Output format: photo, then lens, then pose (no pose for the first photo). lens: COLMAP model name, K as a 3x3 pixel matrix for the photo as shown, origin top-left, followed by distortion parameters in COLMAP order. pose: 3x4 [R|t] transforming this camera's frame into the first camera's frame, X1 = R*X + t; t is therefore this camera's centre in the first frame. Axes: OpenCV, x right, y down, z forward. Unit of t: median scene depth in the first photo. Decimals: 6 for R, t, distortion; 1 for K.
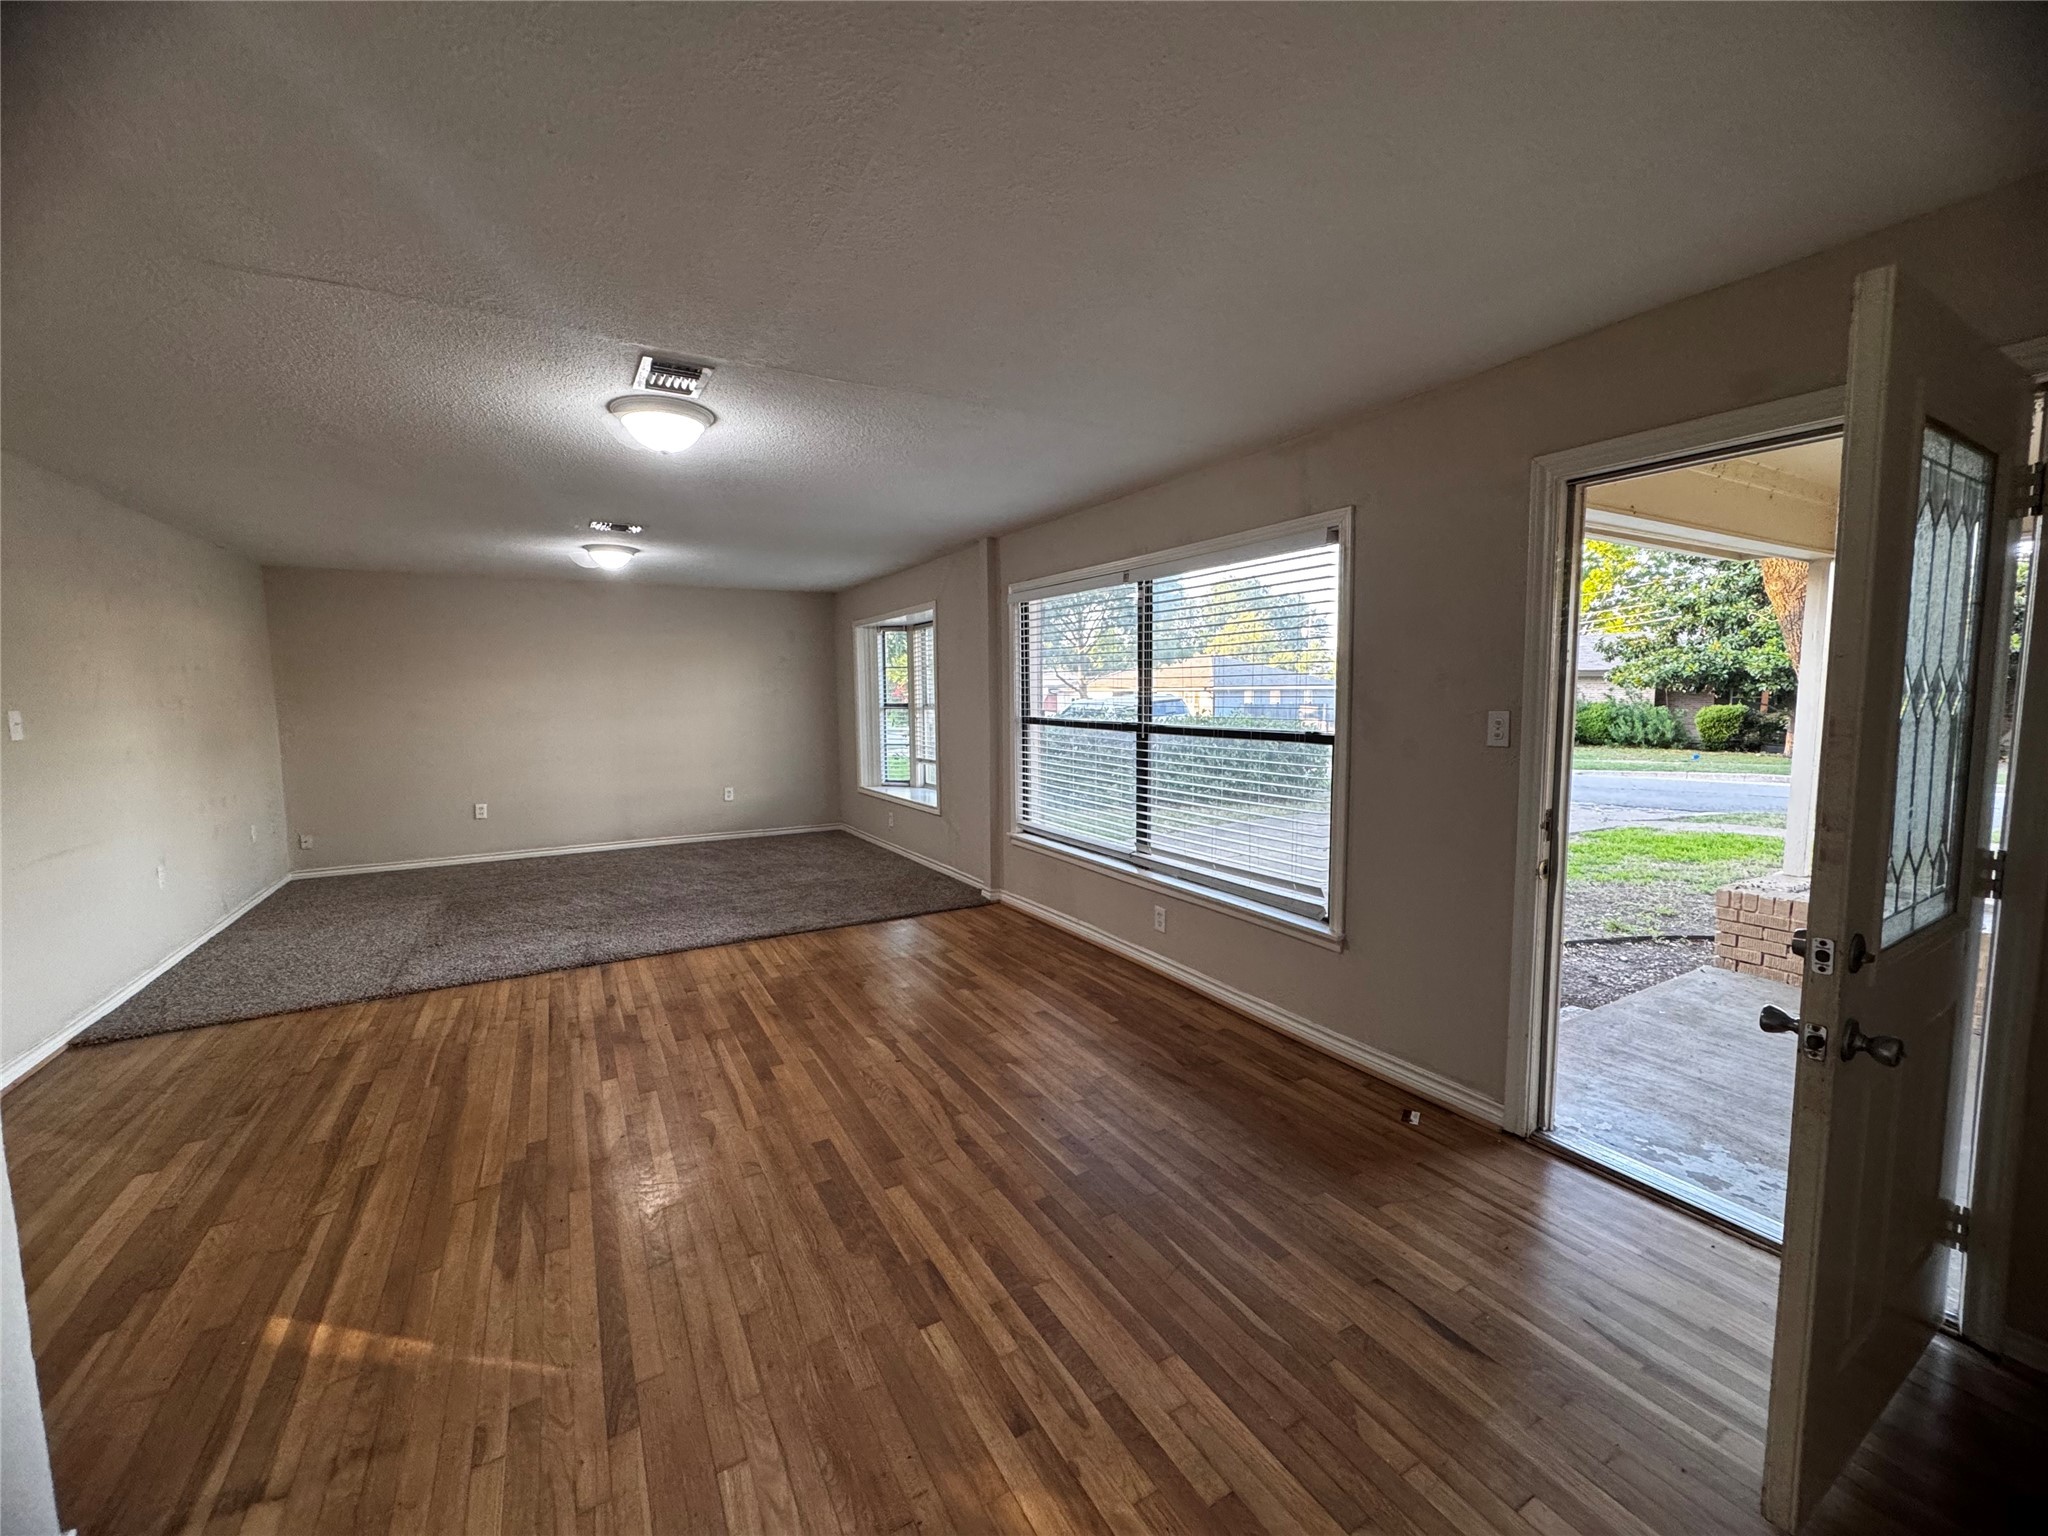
lens RADIAL K [[813.4, 0, 1019.7], [0, 813.4, 772.9], [0, 0, 1]] dist [0.001028, -0.001551]
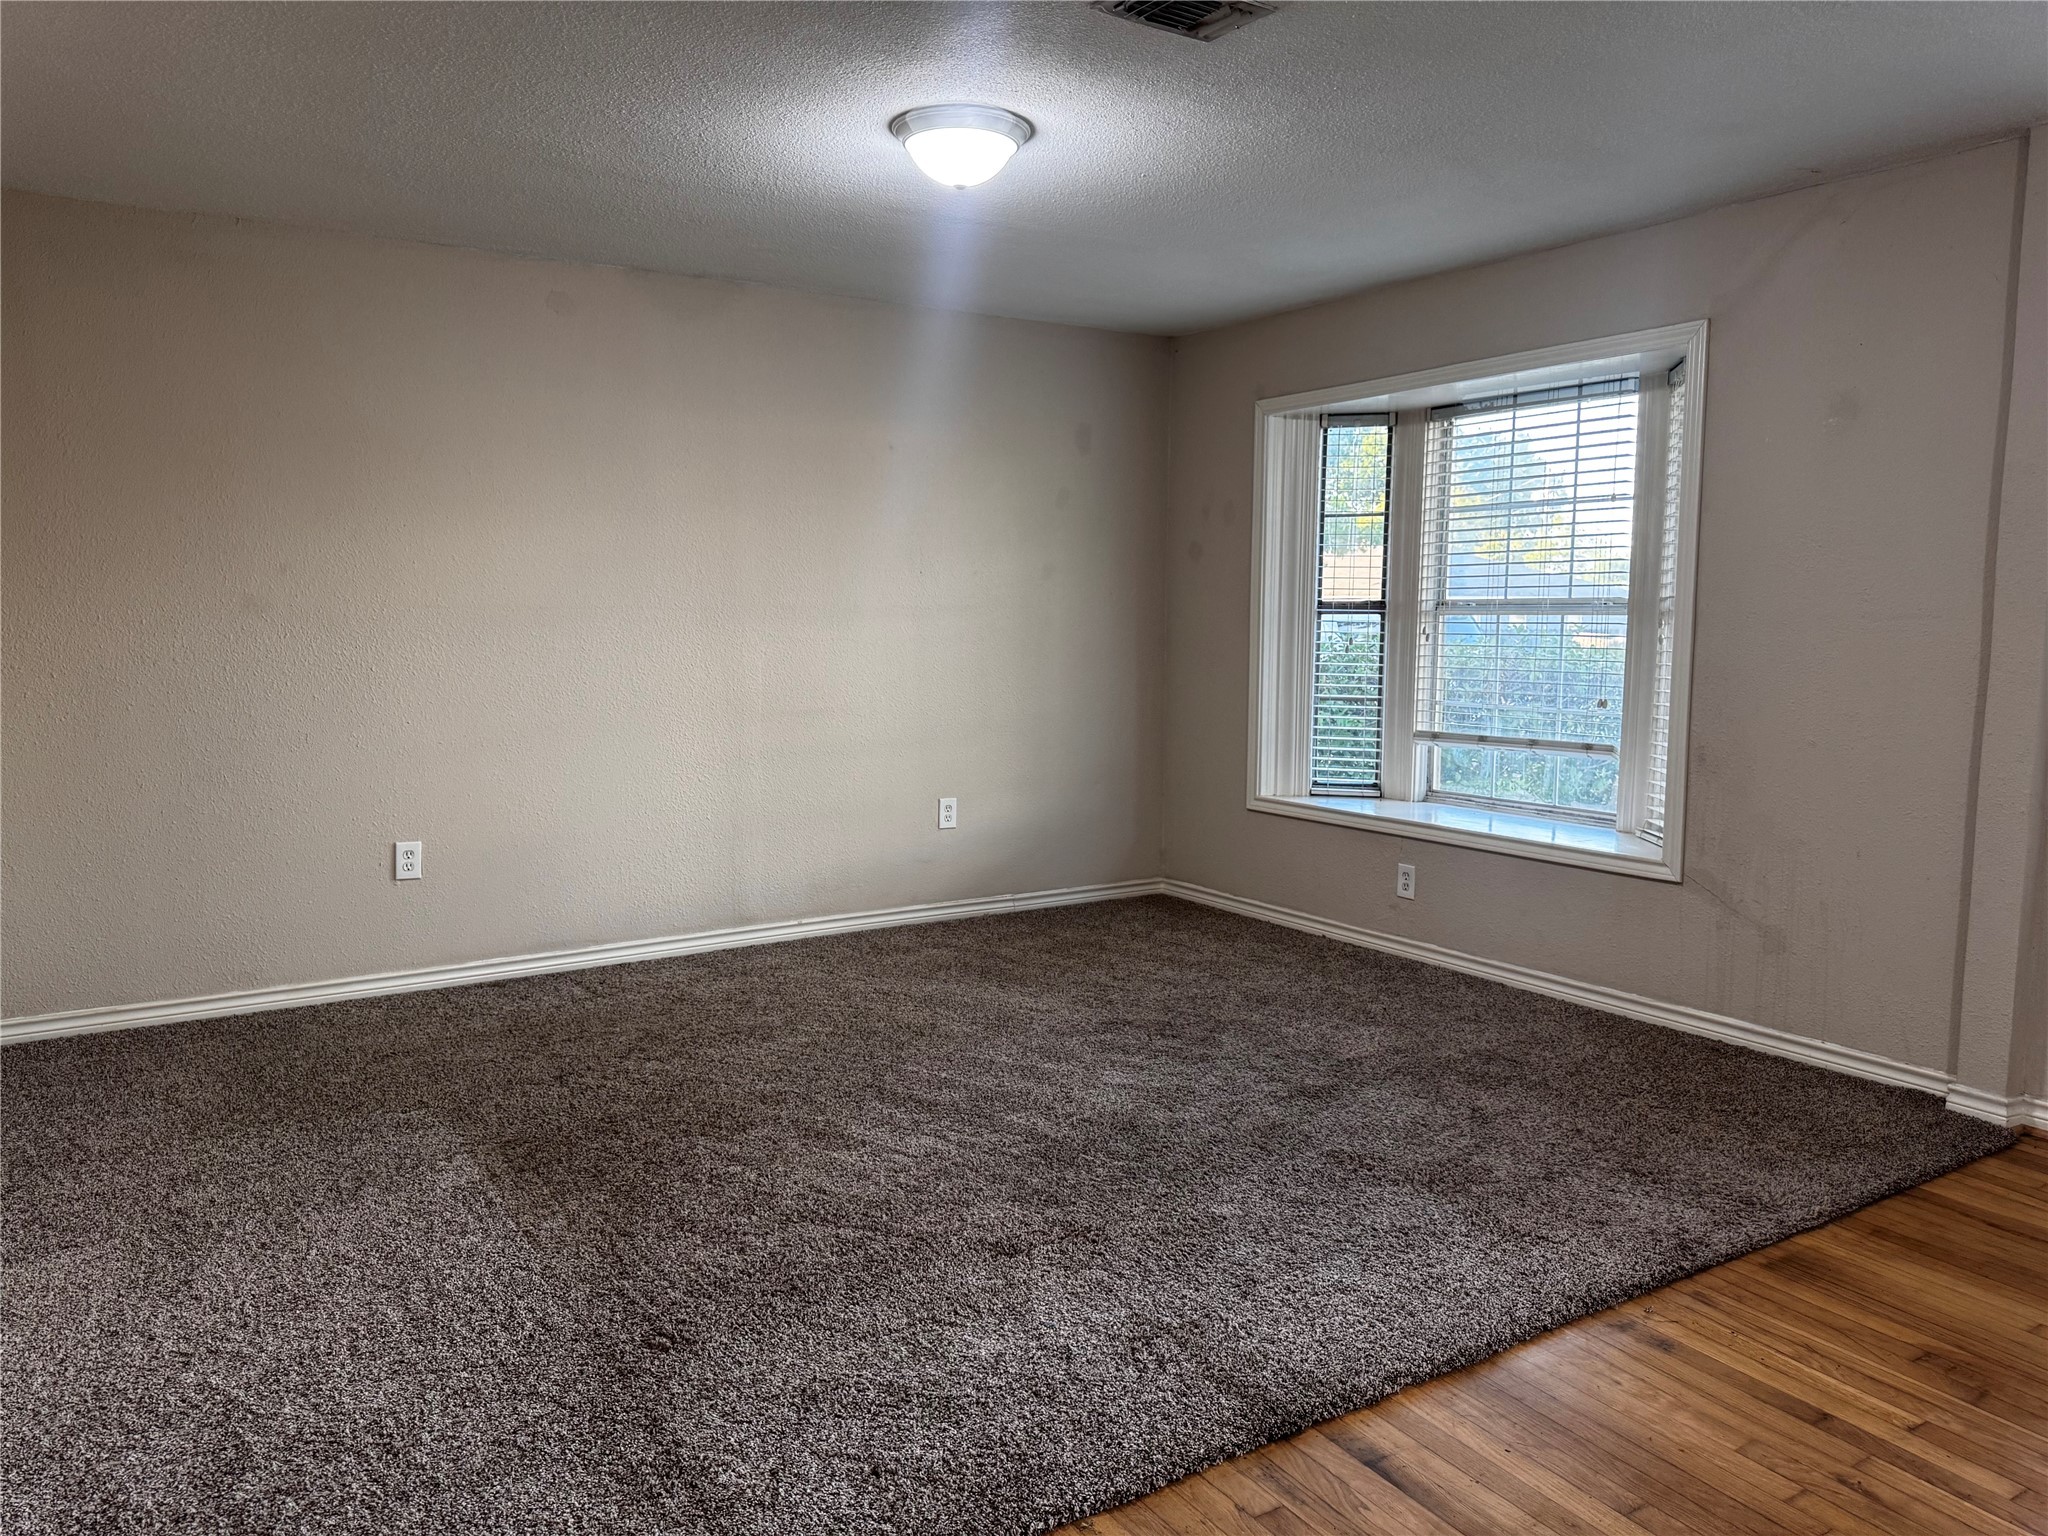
lens RADIAL K [[1449.7, 0, 1037.6], [0, 1449.7, 770.2], [0, 0, 1]] dist [0.010485, -0.002379]
pose [[0.998560, 0.007439, 0.053136, -0.751218], [-0.008264, 0.999848, 0.015322, -0.016007], [-0.053014, -0.015739, 0.998470, 0.550526]]
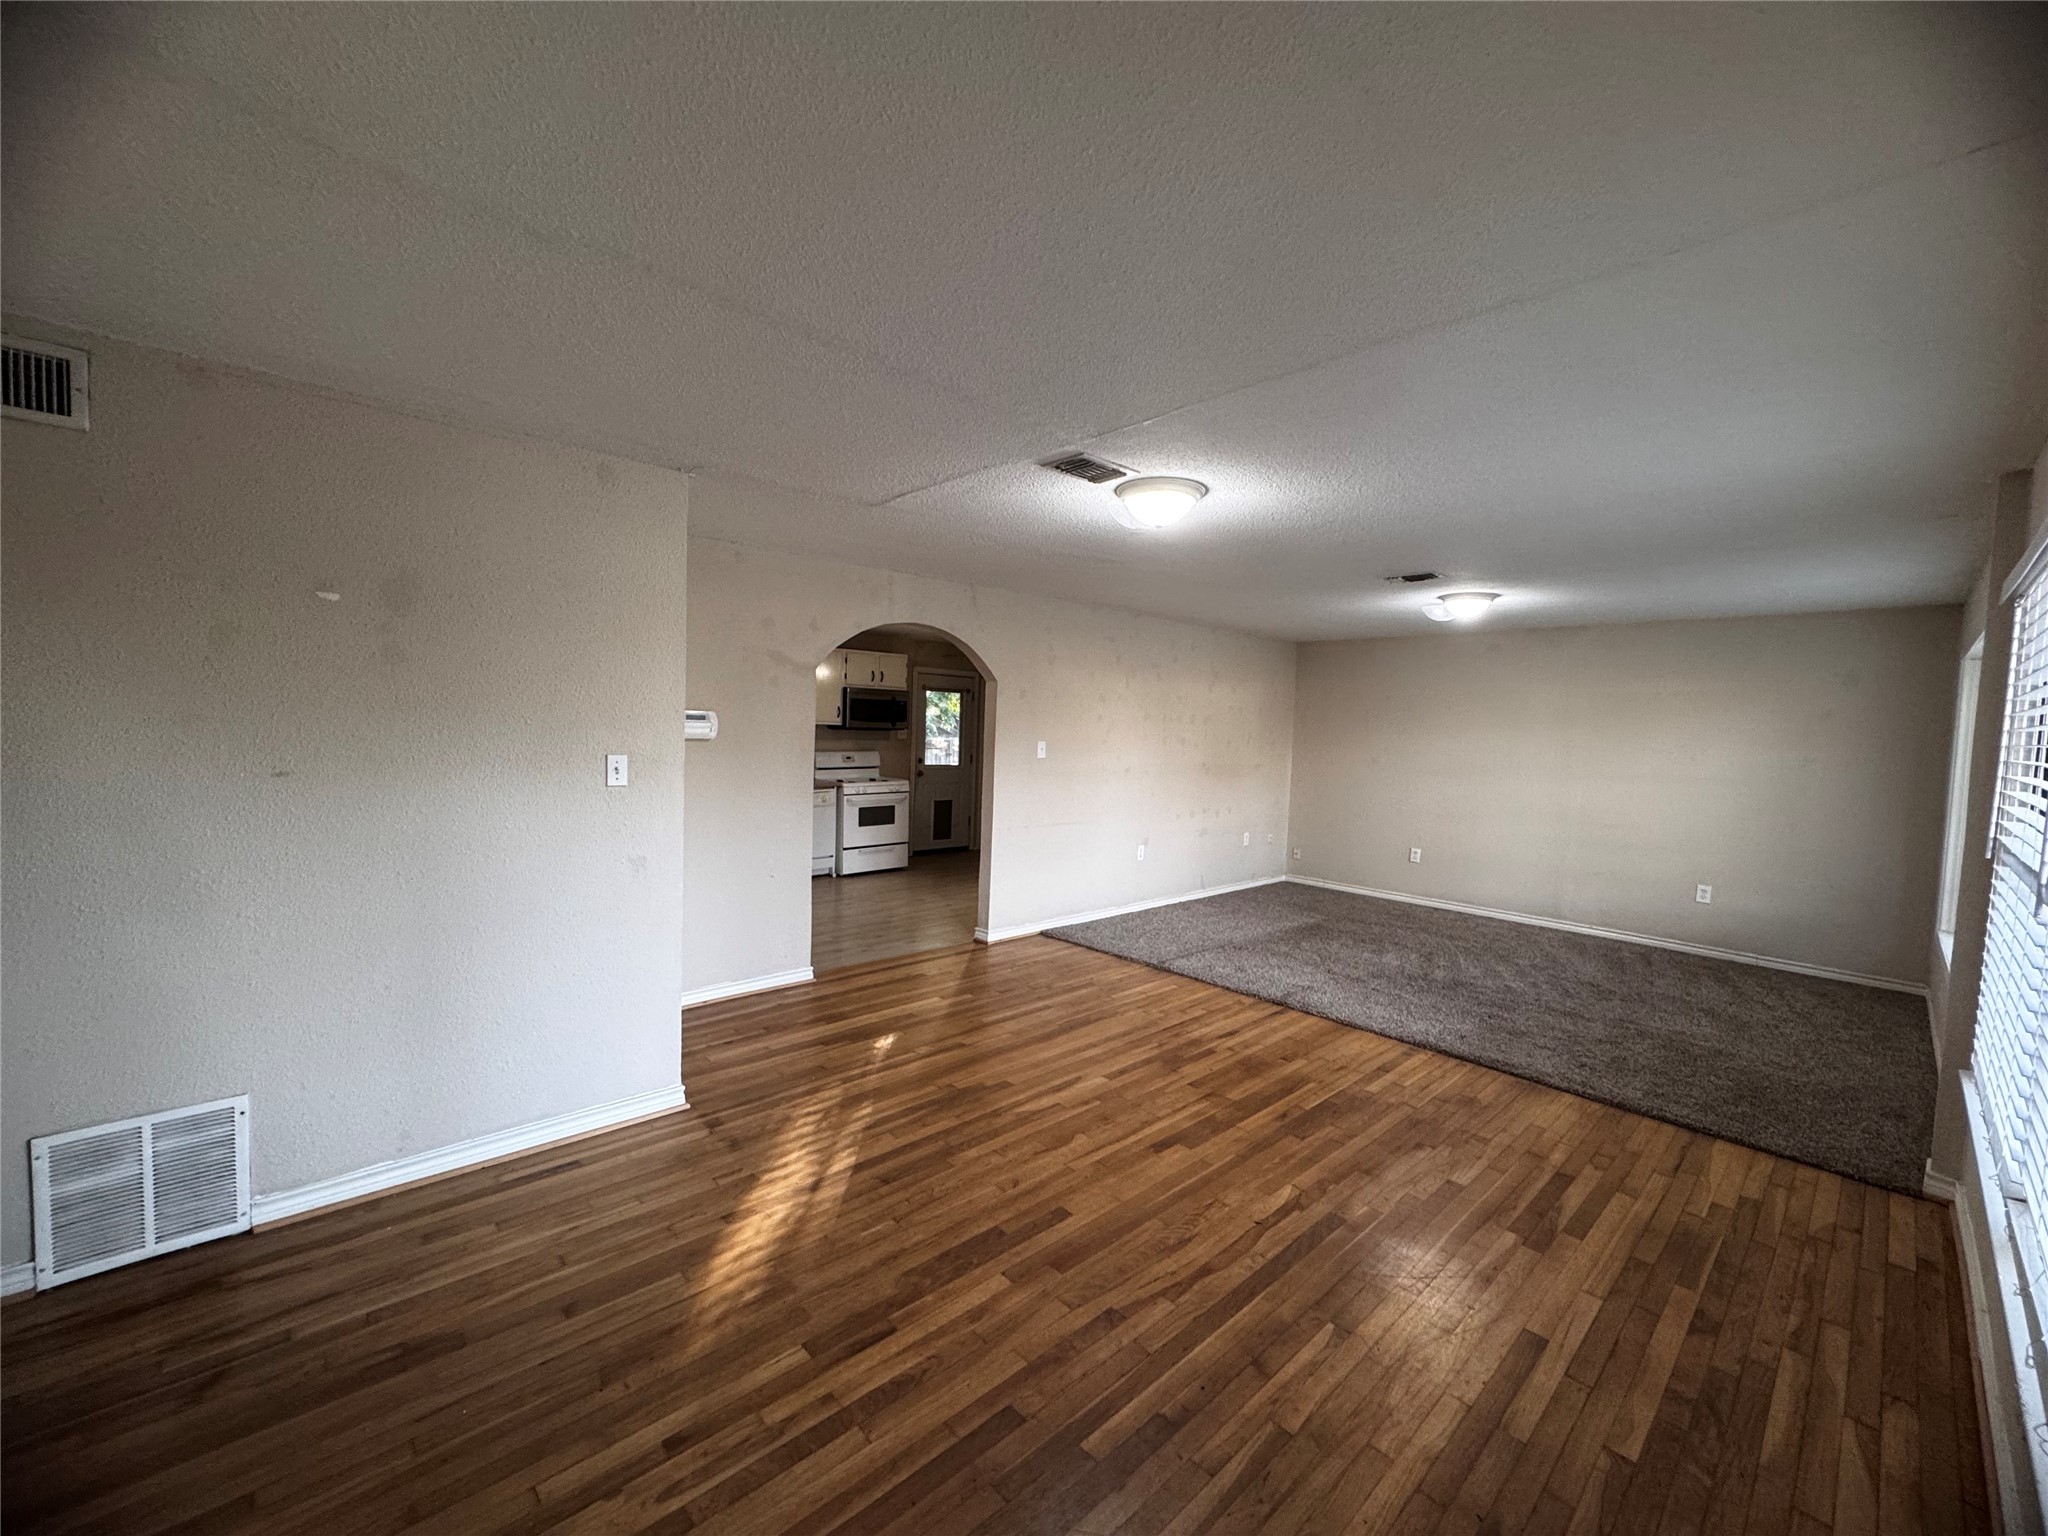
lens RADIAL K [[813.4, 0, 1024.4], [0, 813.4, 771.1], [0, 0, 1]] dist [0.001028, -0.001551]
pose [[0.229208, 0.071665, -0.970736, 0.453969], [-0.134303, 0.990076, 0.041381, -0.069505], [0.964068, 0.120887, 0.236558, 0.462360]]
